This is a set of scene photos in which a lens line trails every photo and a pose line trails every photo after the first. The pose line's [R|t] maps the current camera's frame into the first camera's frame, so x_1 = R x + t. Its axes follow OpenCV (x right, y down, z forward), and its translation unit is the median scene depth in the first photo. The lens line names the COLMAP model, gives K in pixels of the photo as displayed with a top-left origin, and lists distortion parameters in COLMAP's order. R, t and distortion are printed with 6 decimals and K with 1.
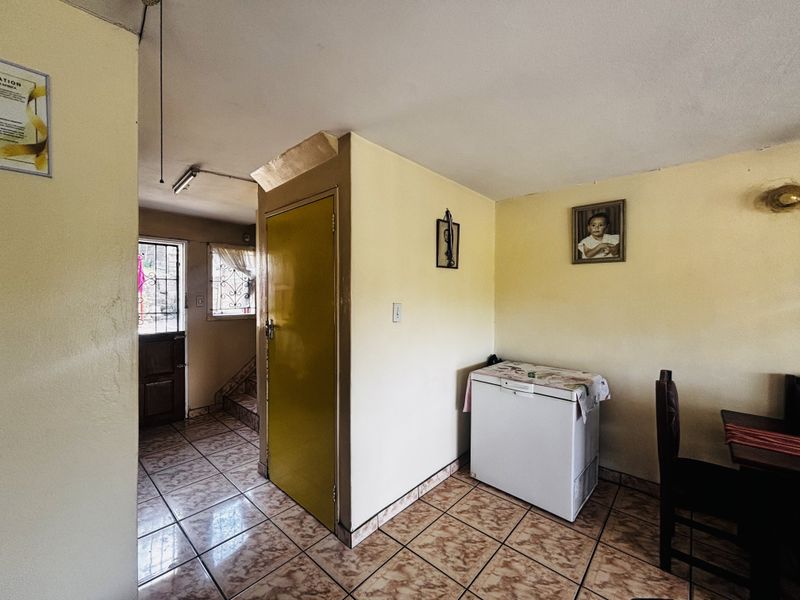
lens RADIAL K [[328.9, 0, 396.6], [0, 328.9, 294.1], [0, 0, 1]] dist [0.007073, 0.000484]
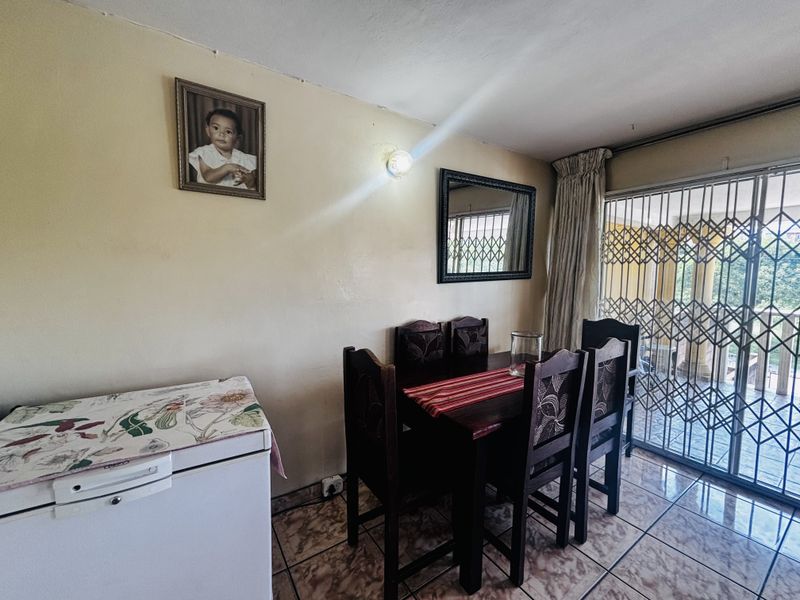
lens RADIAL K [[328.9, 0, 396.6], [0, 328.9, 294.1], [0, 0, 1]] dist [0.007073, 0.000484]
pose [[0.245333, -0.075672, 0.966481, 0.087843], [-0.016159, 0.996491, 0.082123, 0.032931], [-0.969304, -0.035765, 0.243249, 0.545807]]
